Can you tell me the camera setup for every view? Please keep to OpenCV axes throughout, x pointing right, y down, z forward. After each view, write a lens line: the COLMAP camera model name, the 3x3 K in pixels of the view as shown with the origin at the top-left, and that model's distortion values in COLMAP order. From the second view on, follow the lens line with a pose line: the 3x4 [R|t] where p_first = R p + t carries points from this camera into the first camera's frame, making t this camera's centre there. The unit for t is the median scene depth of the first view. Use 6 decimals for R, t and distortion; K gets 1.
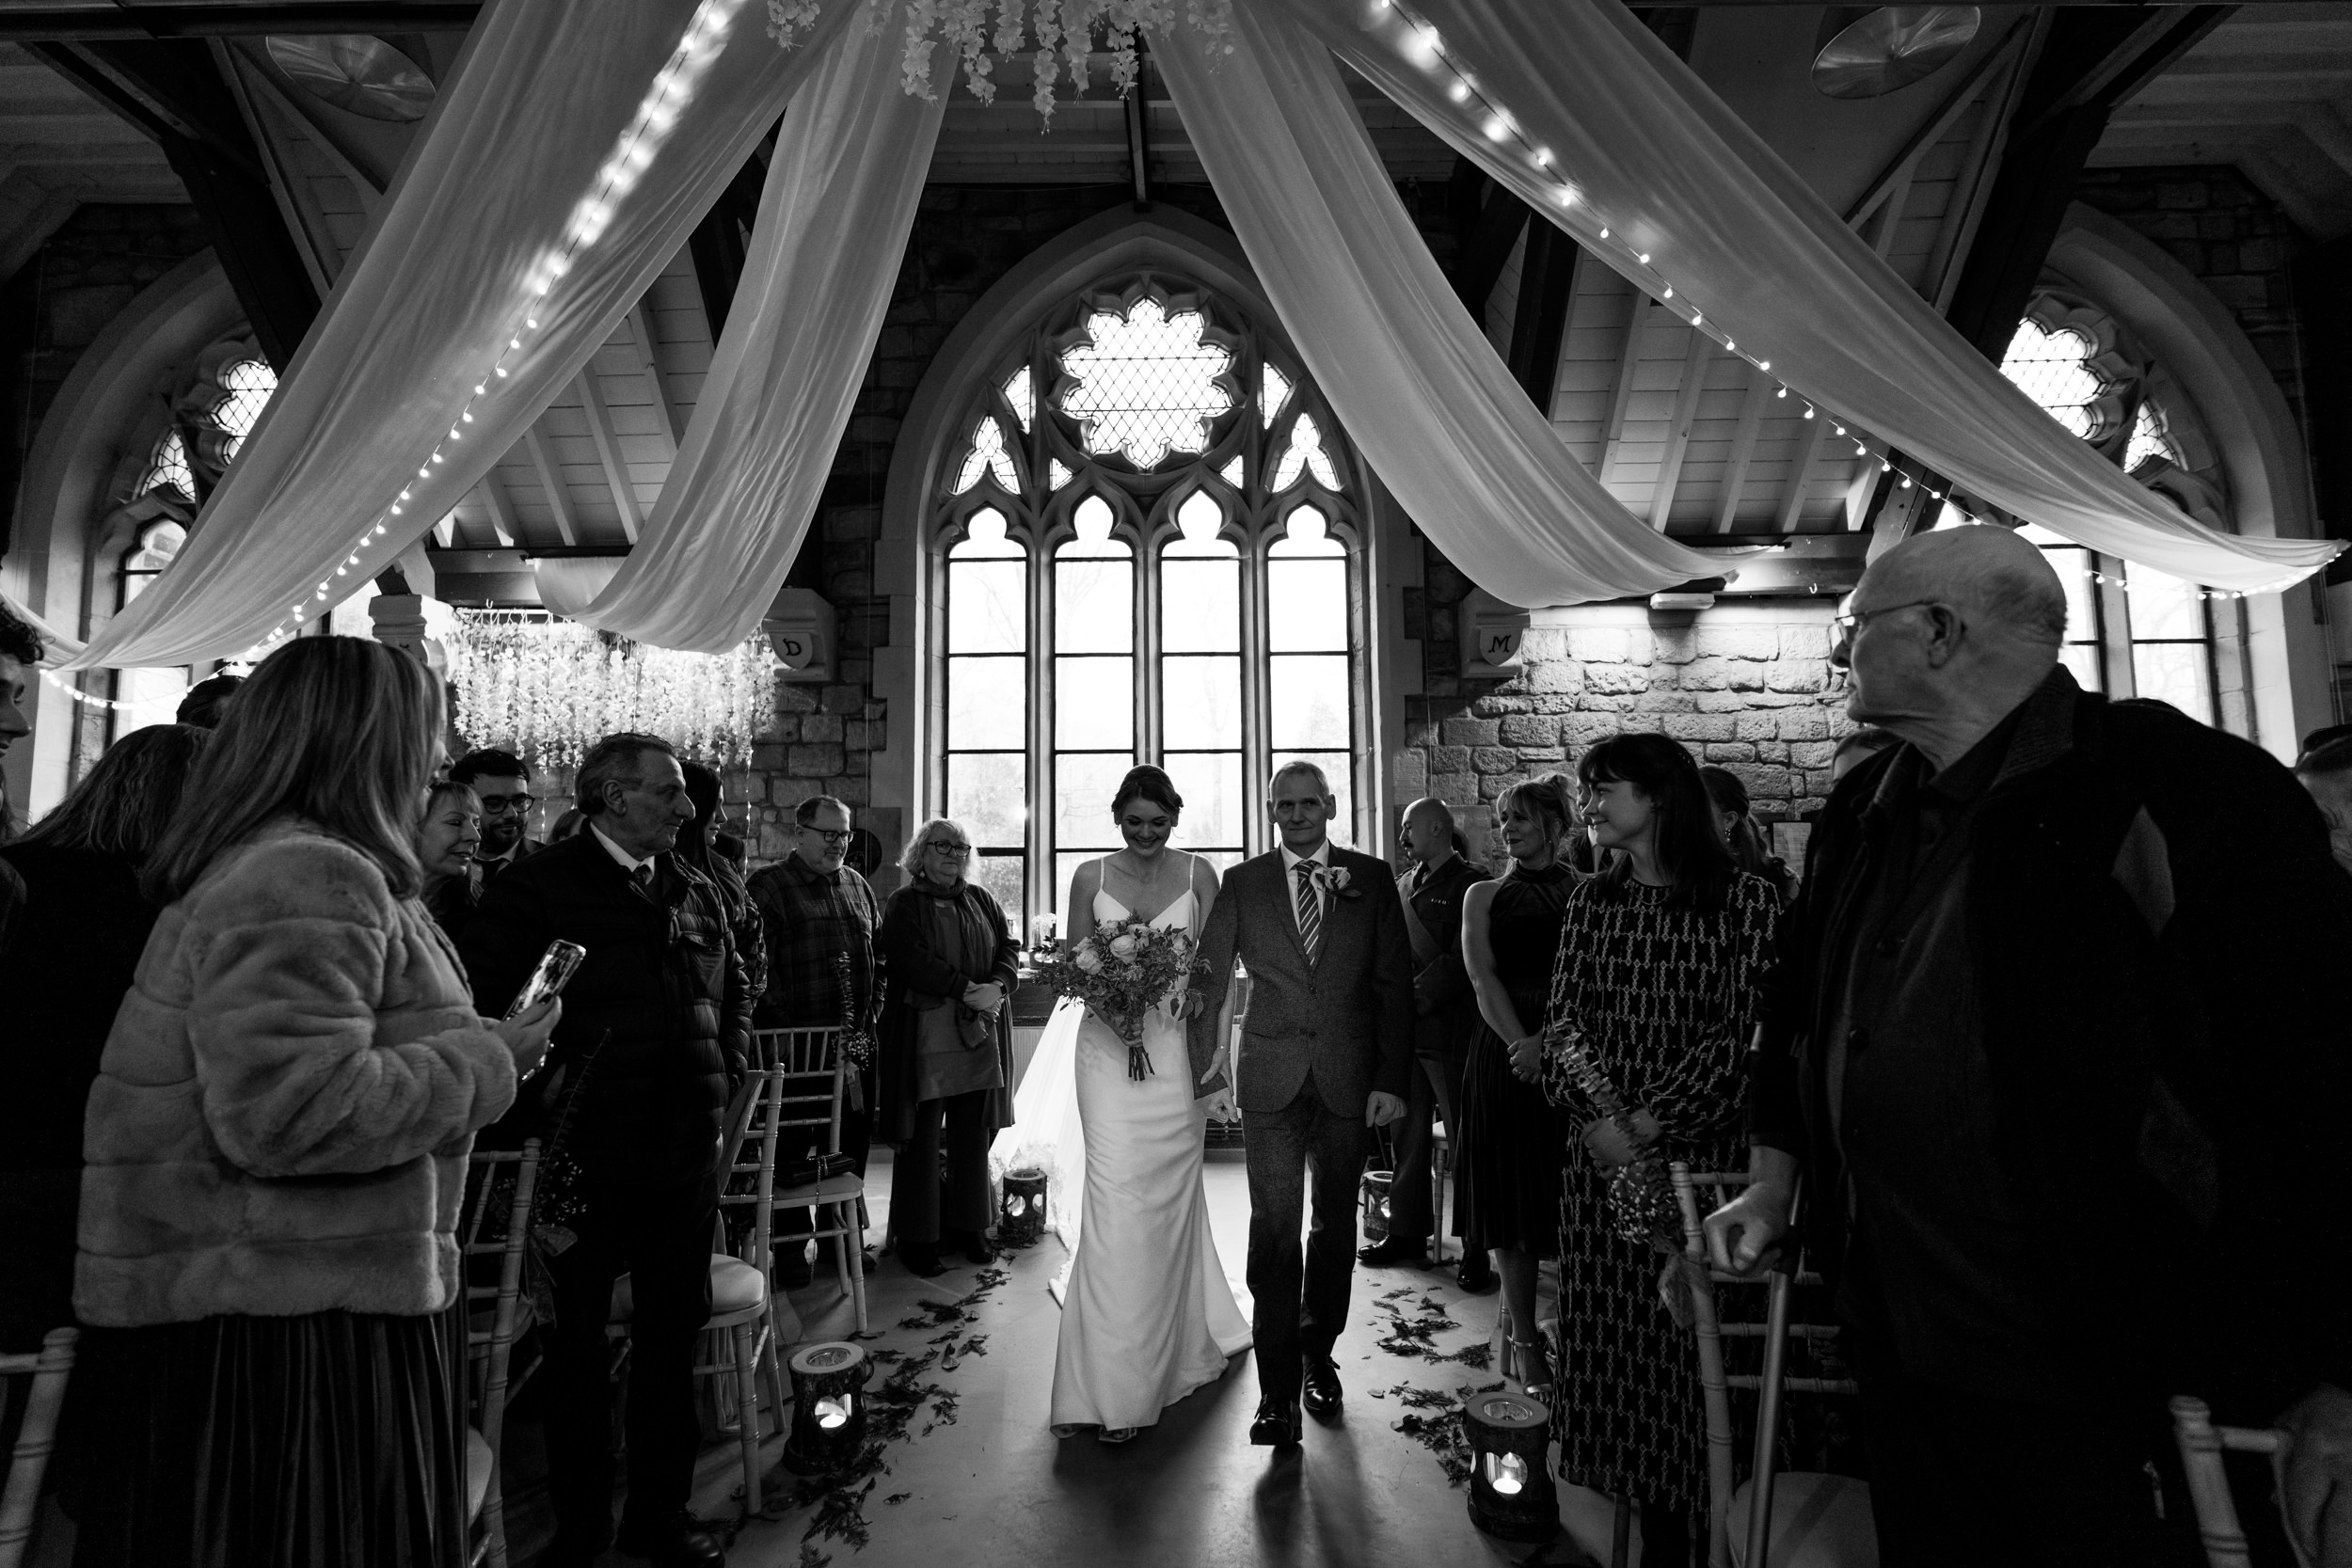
lens RADIAL K [[1115.0, 0, 1176.0], [0, 1115.0, 784.0], [0, 0, 1]] dist [0.002428, 0.000960]
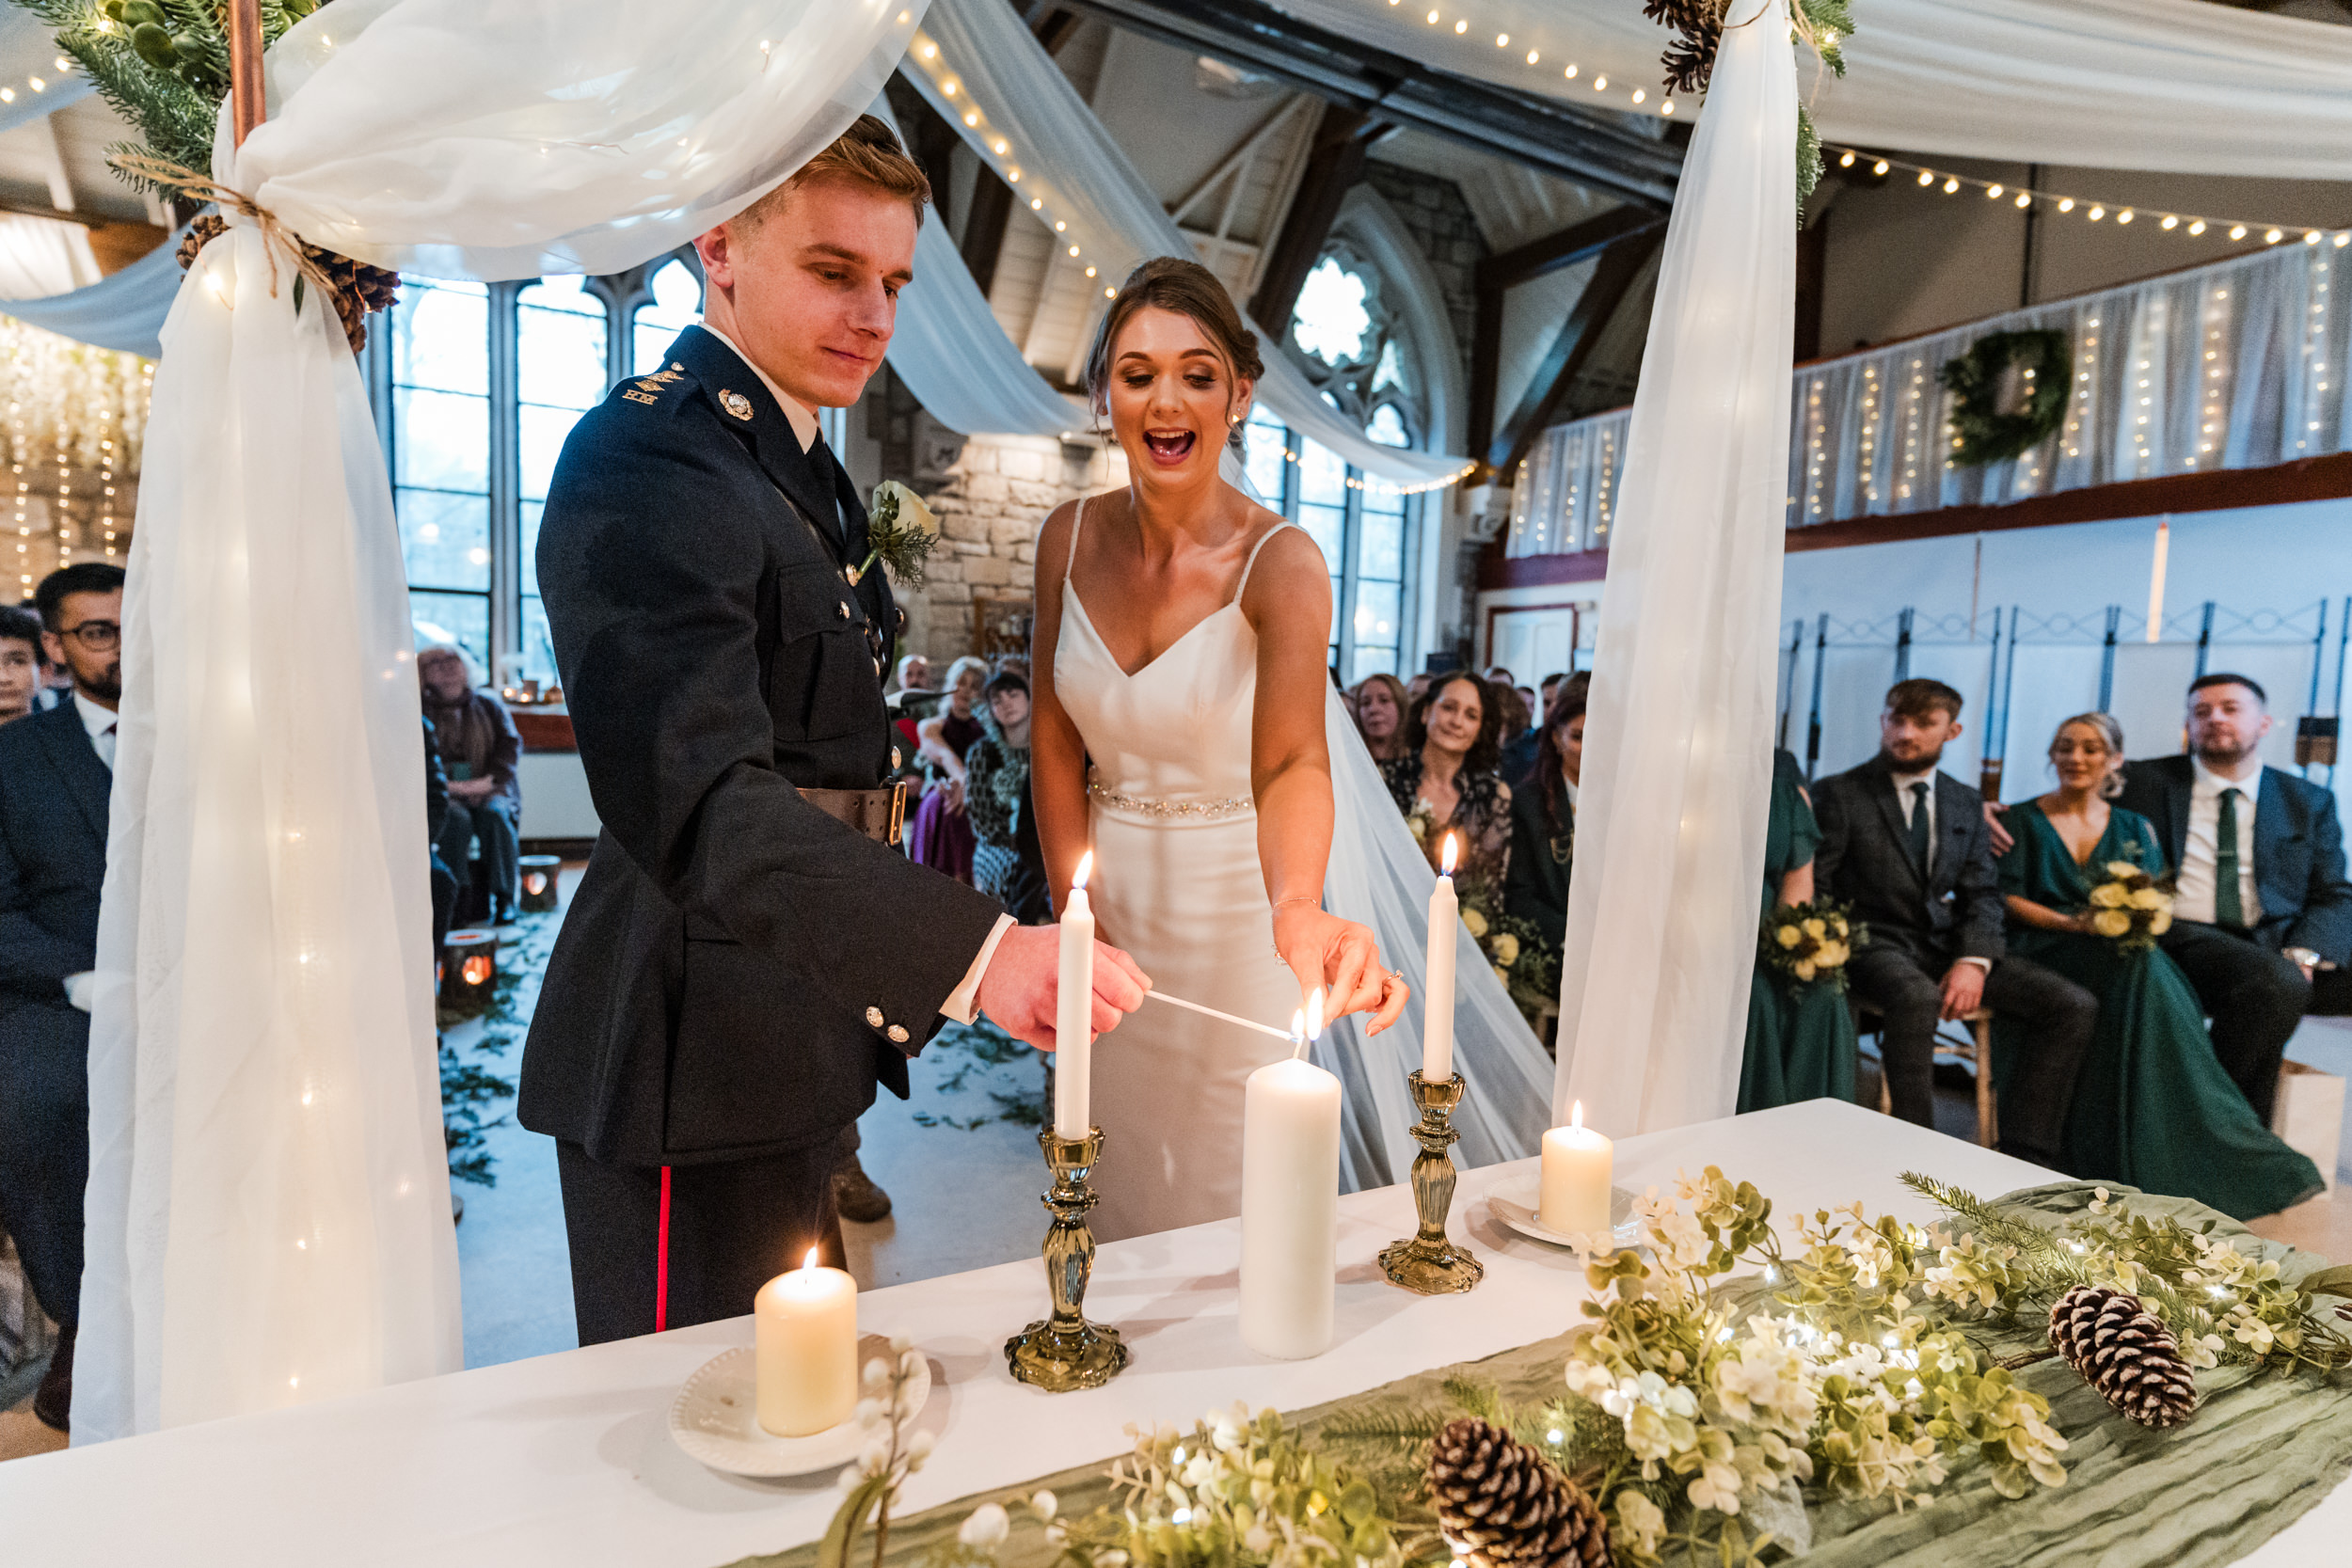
lens RADIAL K [[1115.0, 0, 1176.0], [0, 1115.0, 784.0], [0, 0, 1]] dist [0.002428, 0.000960]
pose [[0.878779, -0.000667, 0.477229, -0.072103], [-0.097130, 0.978818, 0.180224, -0.015390], [-0.467241, -0.204731, 0.860100, -0.247916]]
